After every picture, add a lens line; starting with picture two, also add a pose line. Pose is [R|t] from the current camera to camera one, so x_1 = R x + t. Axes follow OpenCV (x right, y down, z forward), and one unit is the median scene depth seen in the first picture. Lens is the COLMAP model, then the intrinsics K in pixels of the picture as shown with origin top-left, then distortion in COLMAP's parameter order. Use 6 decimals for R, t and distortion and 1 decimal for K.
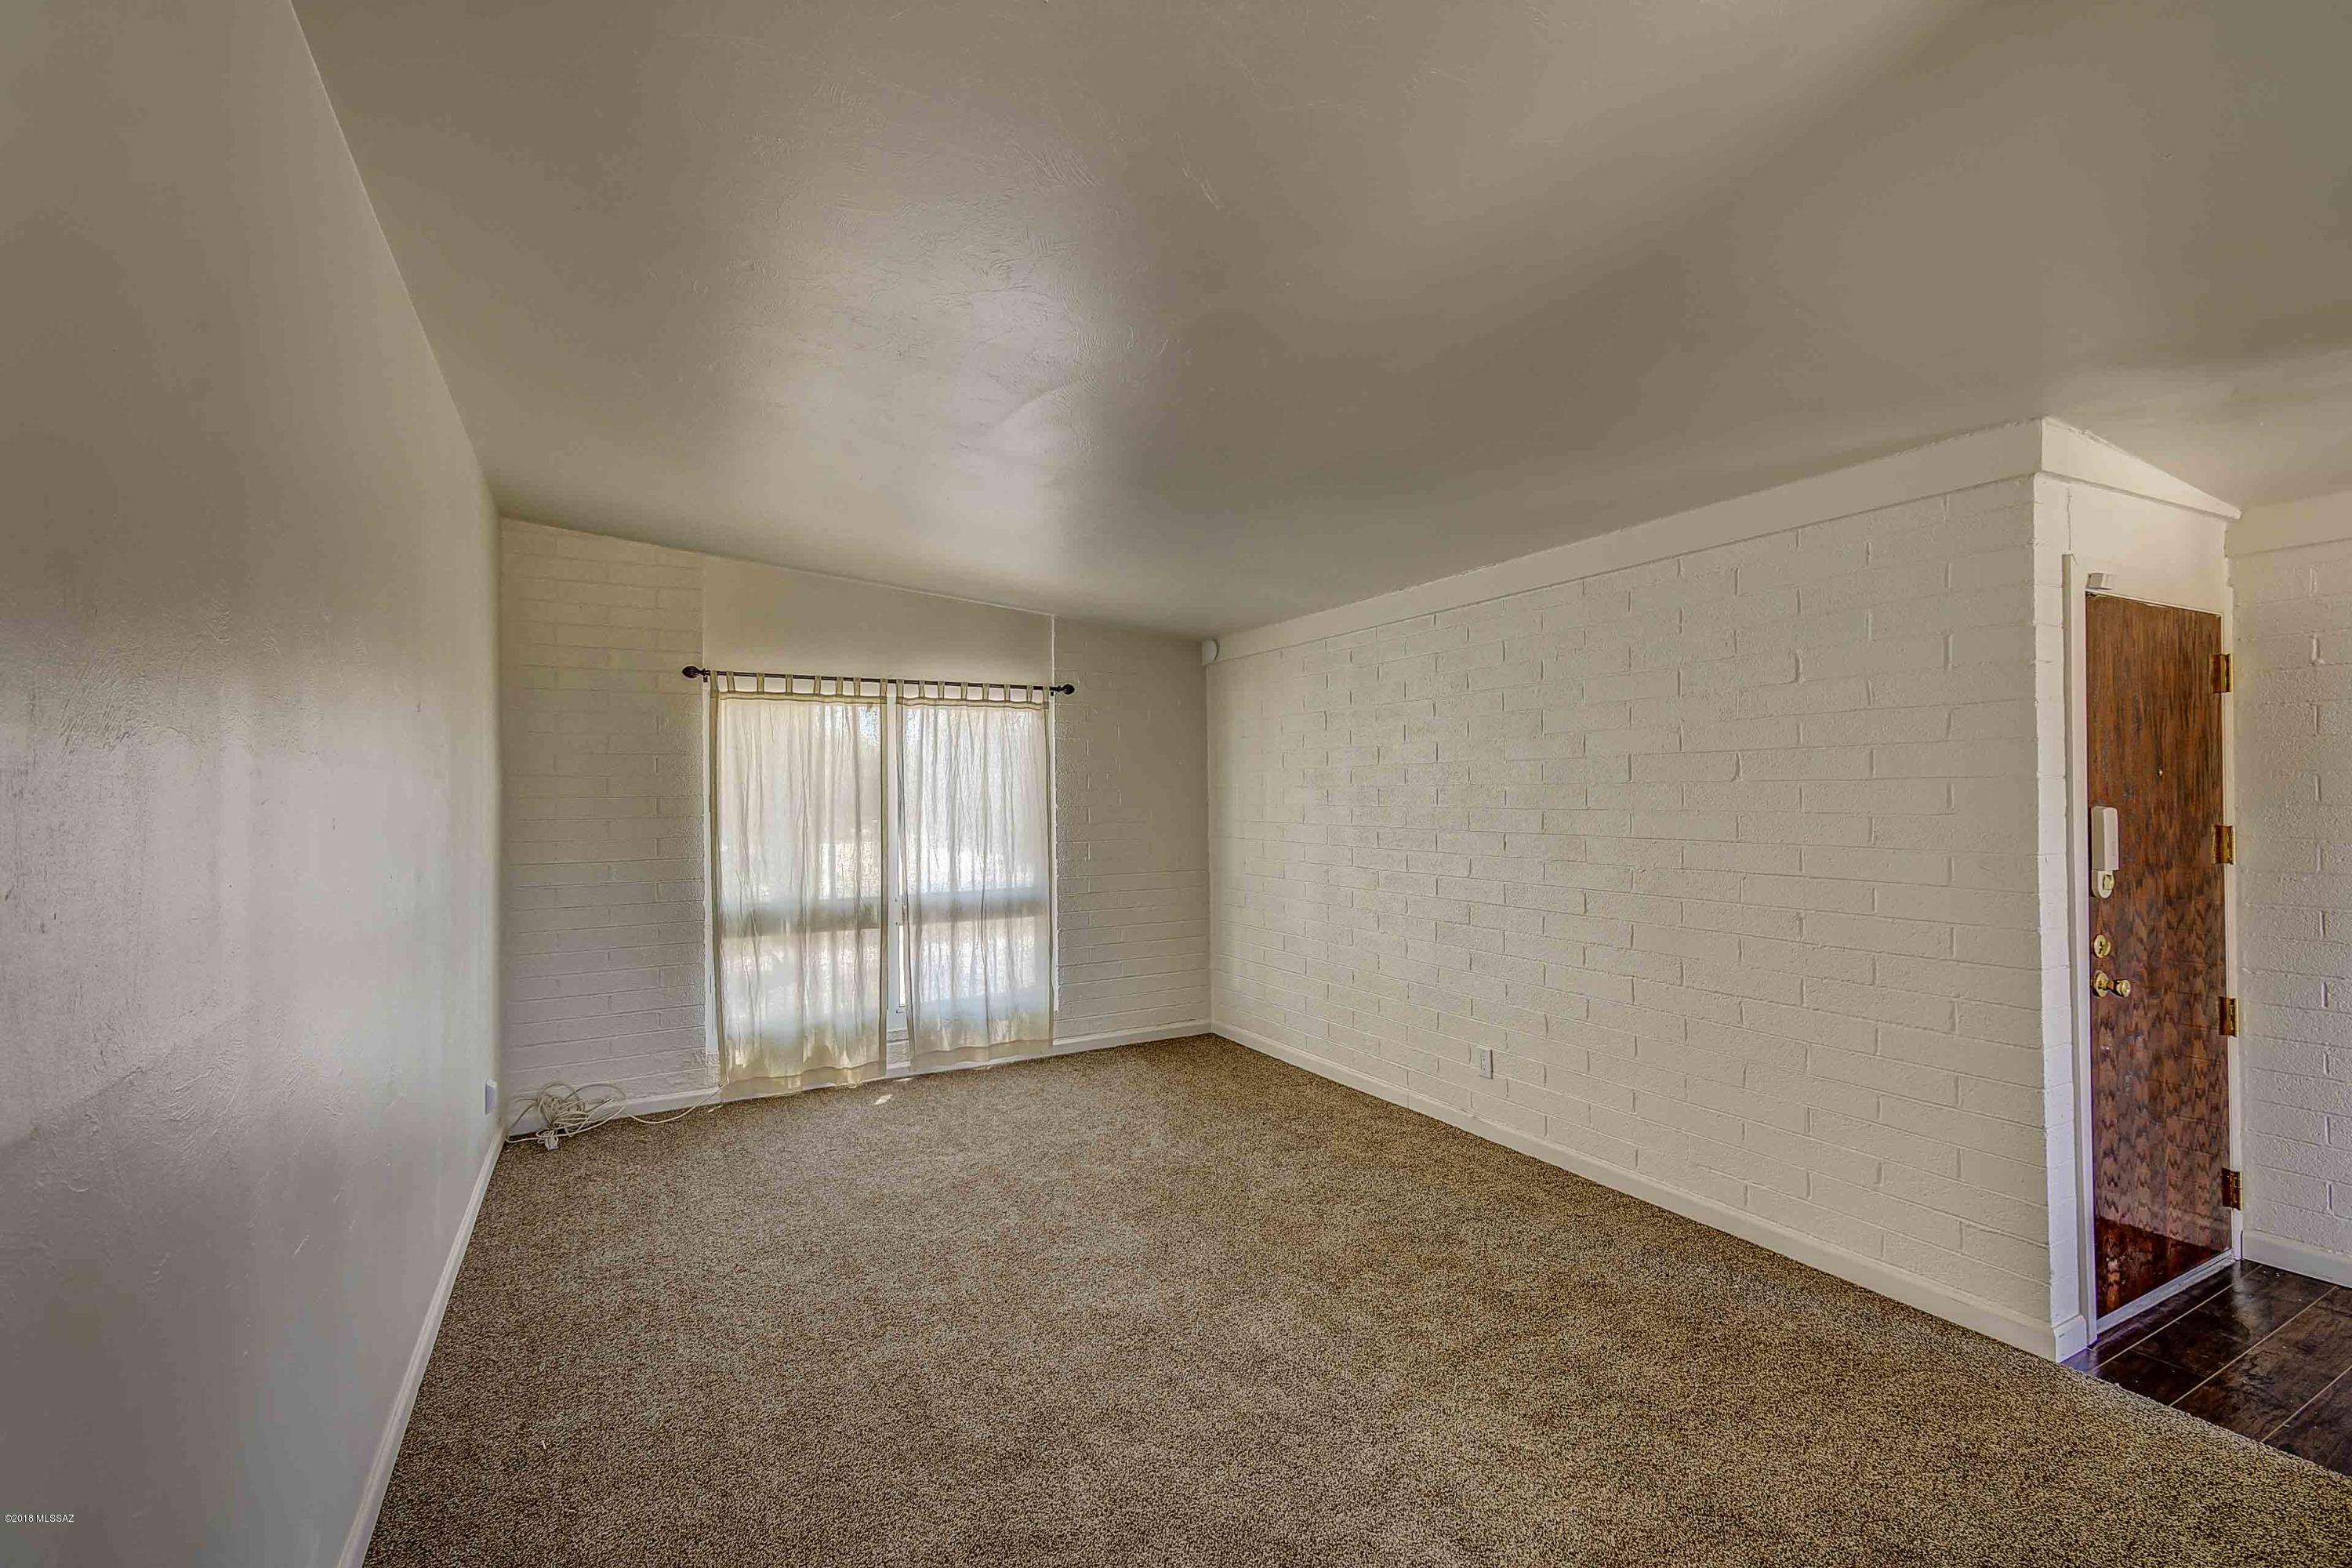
lens RADIAL K [[1034.4, 0, 1188.1], [0, 1034.4, 780.1], [0, 0, 1]] dist [0.021842, -0.009839]
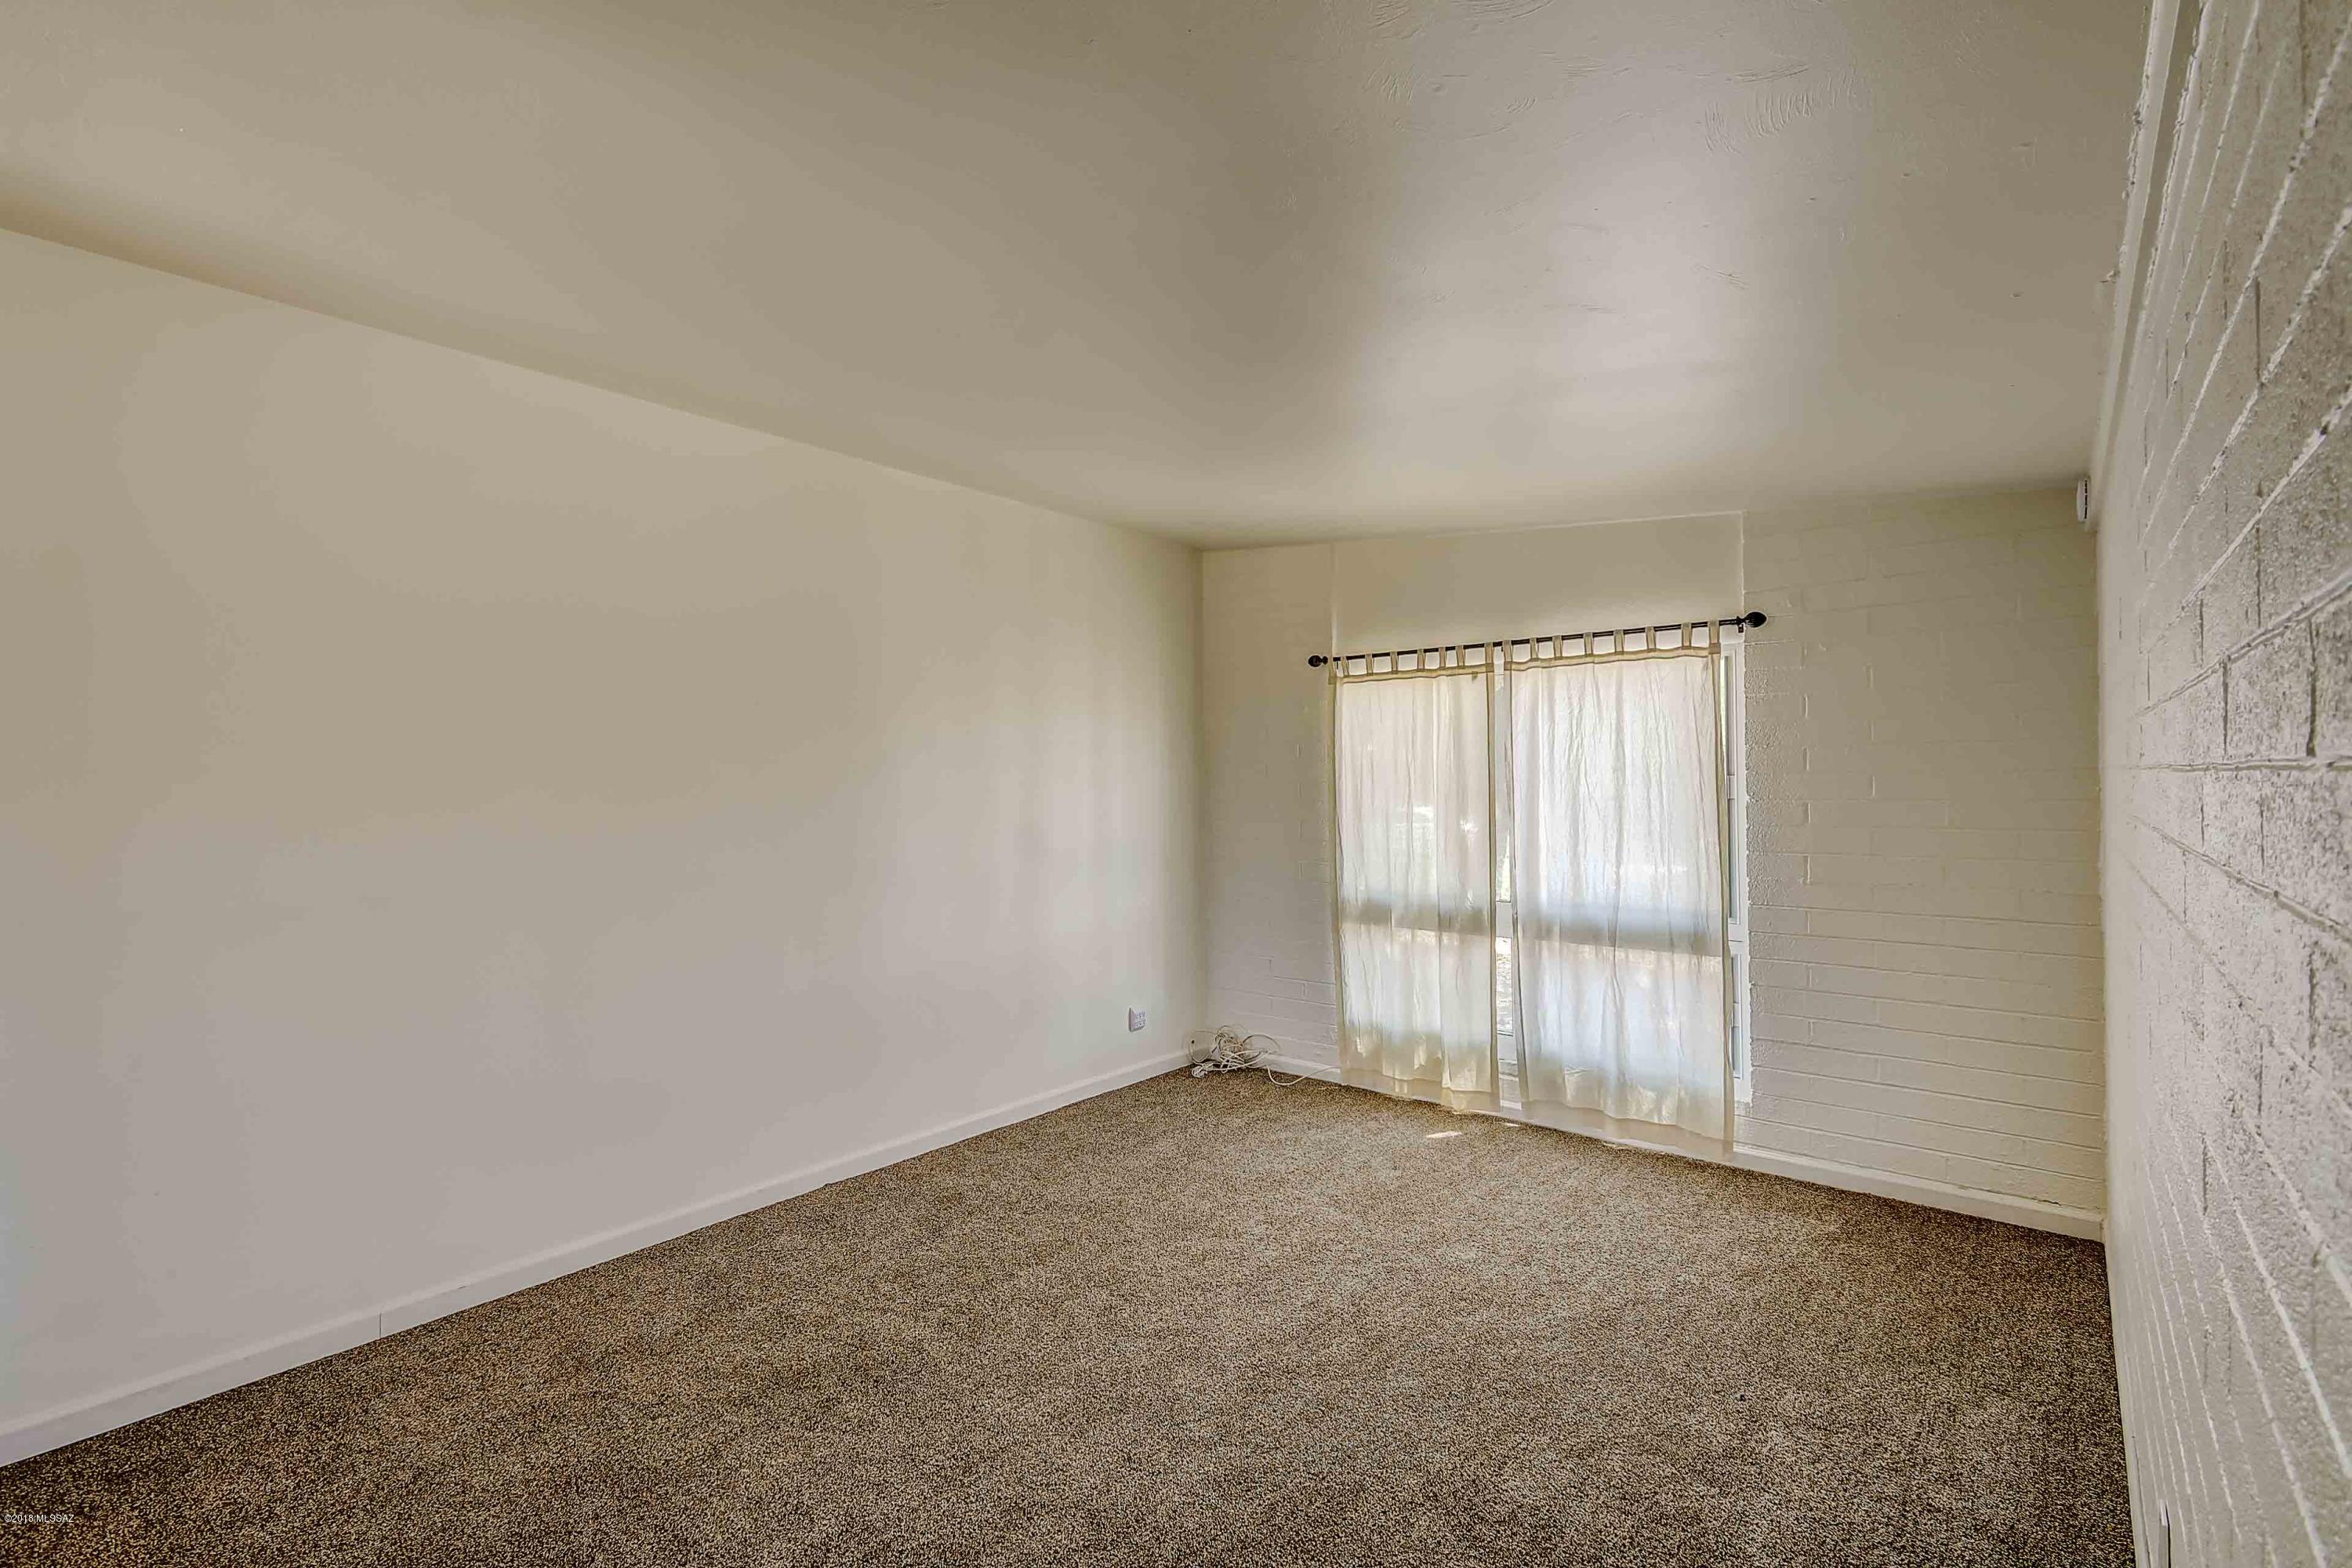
lens RADIAL K [[1034.4, 0, 1188.1], [0, 1034.4, 780.1], [0, 0, 1]] dist [0.021842, -0.009839]
pose [[0.366586, 0.008573, -0.930345, 0.404898], [0.022580, 0.999581, 0.018109, -0.006866], [0.930110, -0.027645, 0.366239, 0.467217]]
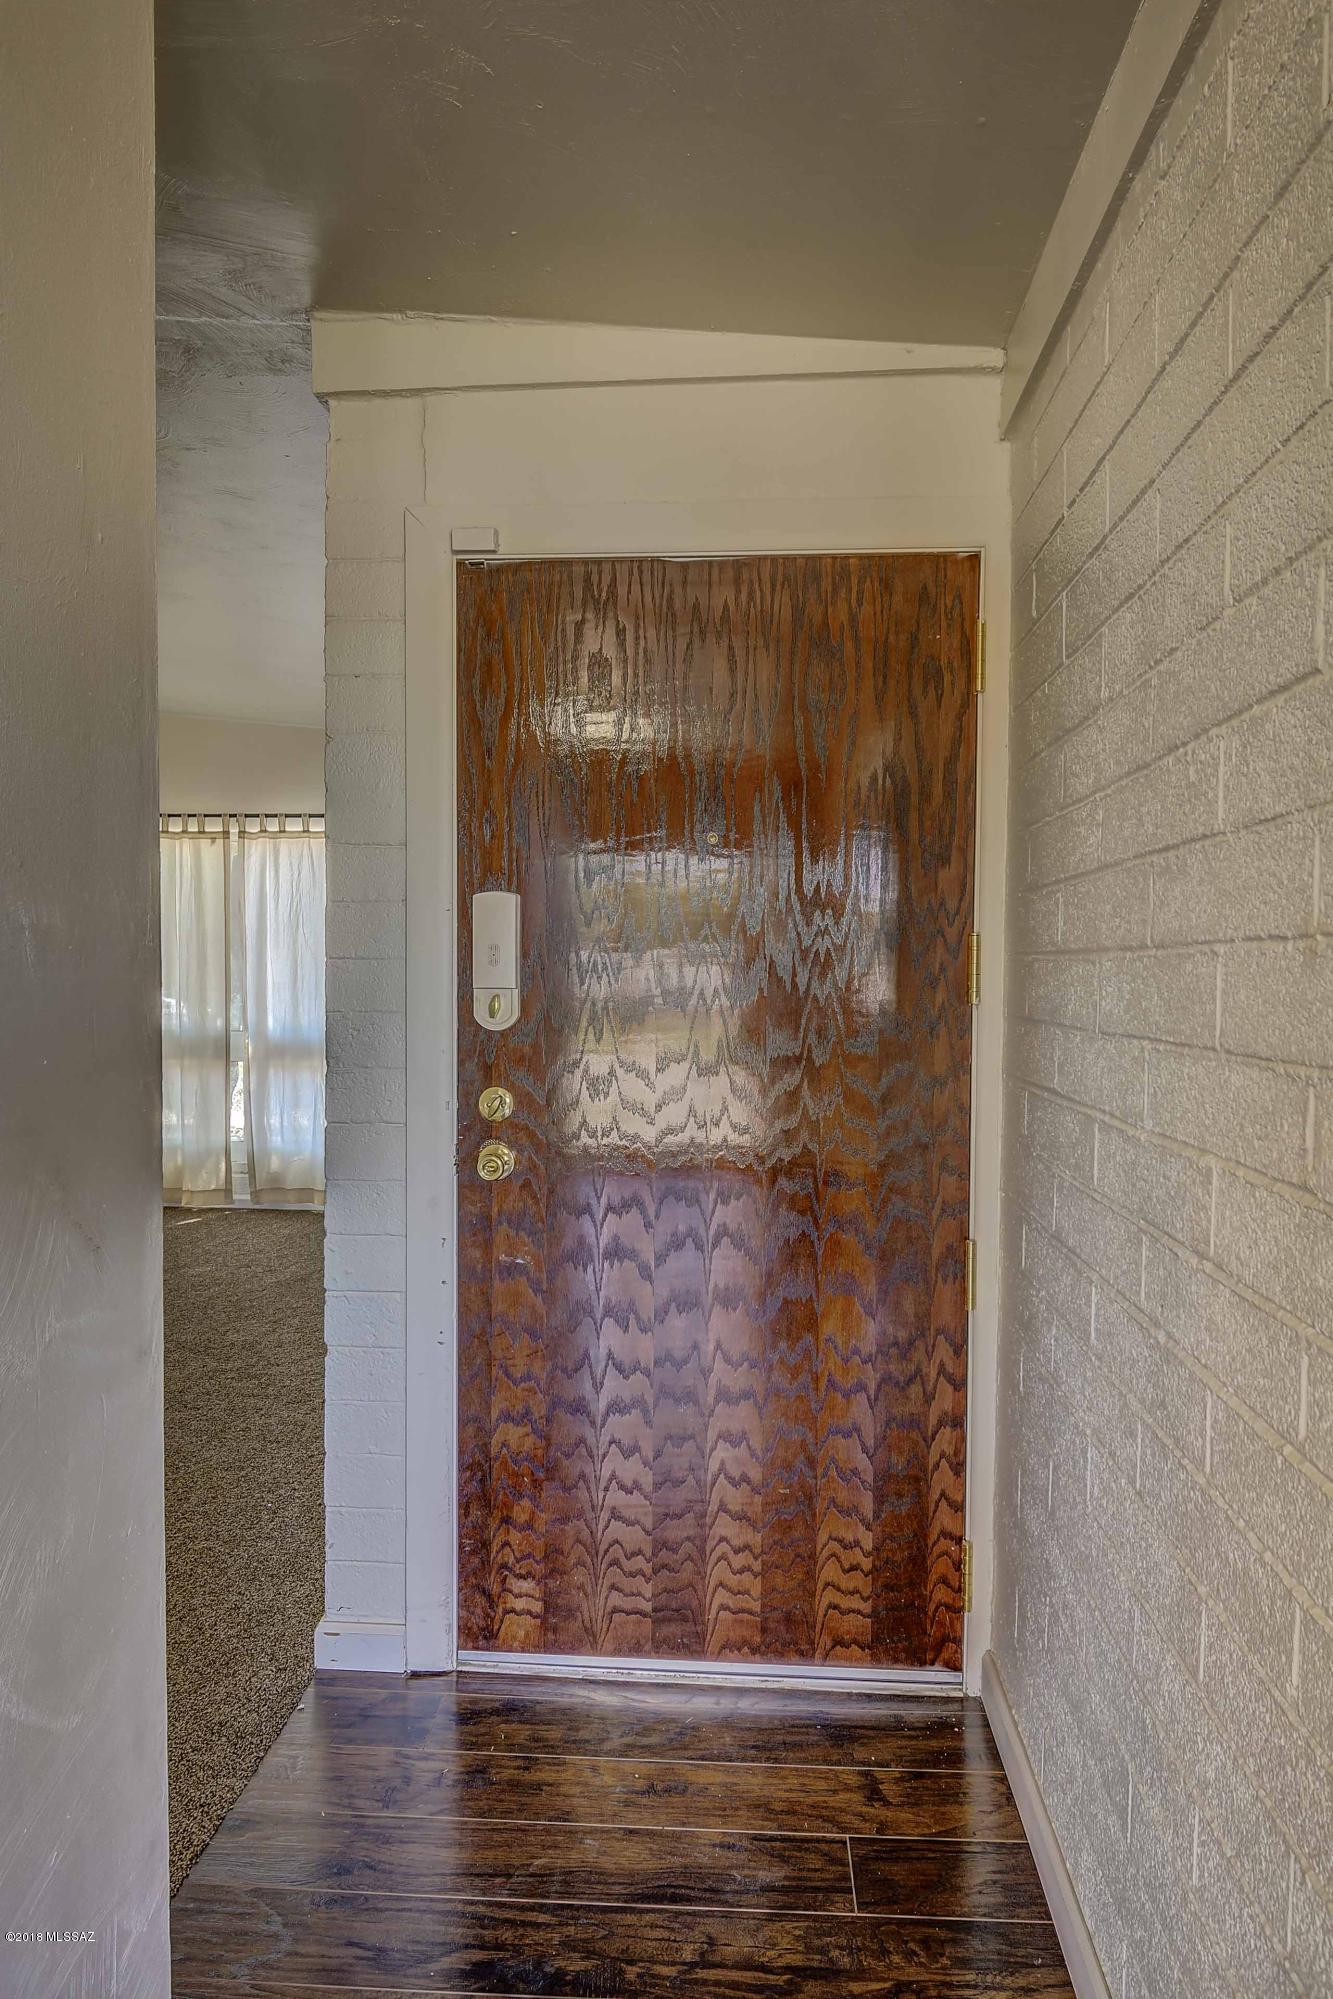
lens RADIAL K [[1235.9, 0, 671.4], [0, 1235.9, 1030.8], [0, 0, 1]] dist [-0.005209, -0.000673]
pose [[0.845574, 0.042332, -0.532178, 0.724133], [-0.010129, 0.997944, 0.063288, 0.032377], [0.533763, -0.048124, 0.844264, 0.213678]]
